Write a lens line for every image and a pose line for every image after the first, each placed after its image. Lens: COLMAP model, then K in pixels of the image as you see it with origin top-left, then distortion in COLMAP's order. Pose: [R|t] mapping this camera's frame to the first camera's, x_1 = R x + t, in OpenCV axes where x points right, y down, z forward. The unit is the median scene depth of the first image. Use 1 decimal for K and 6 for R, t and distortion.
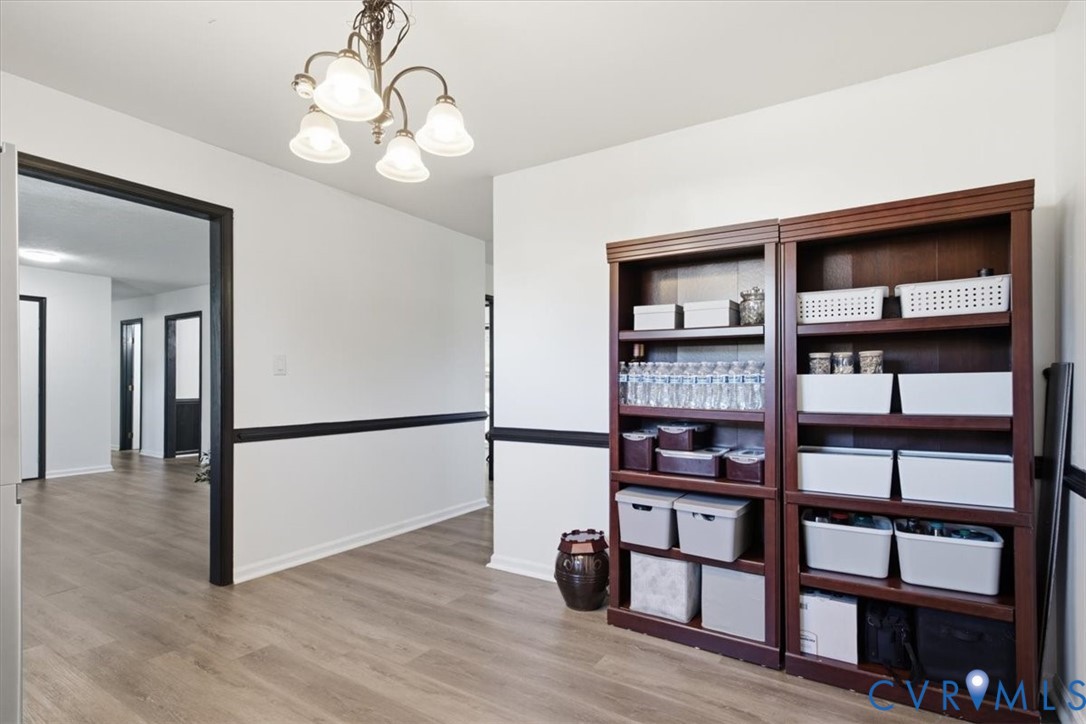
lens RADIAL K [[544.6, 0, 534.6], [0, 544.6, 382.0], [0, 0, 1]] dist [0.001539, -0.000097]
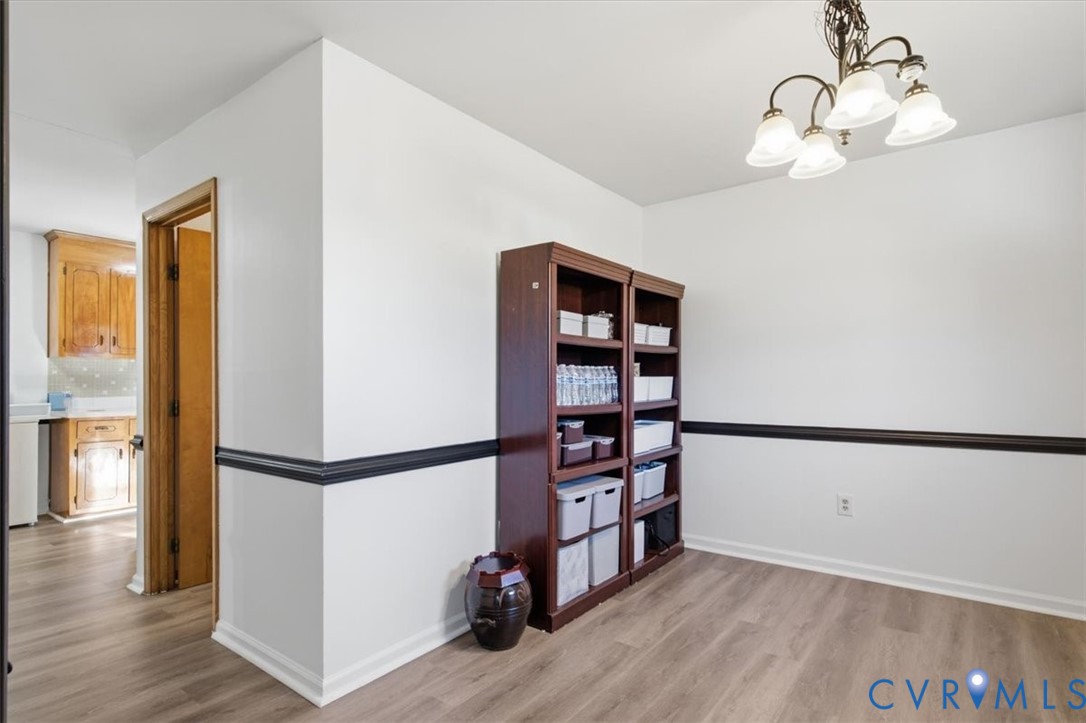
lens RADIAL K [[553.6, 0, 536.3], [0, 553.6, 374.8], [0, 0, 1]] dist [0.005897, 0.000786]
pose [[0.084424, 0.012943, 0.996346, -0.912146], [0.009923, 0.999855, -0.013829, -0.001501], [-0.996381, 0.011055, 0.084283, 1.001565]]
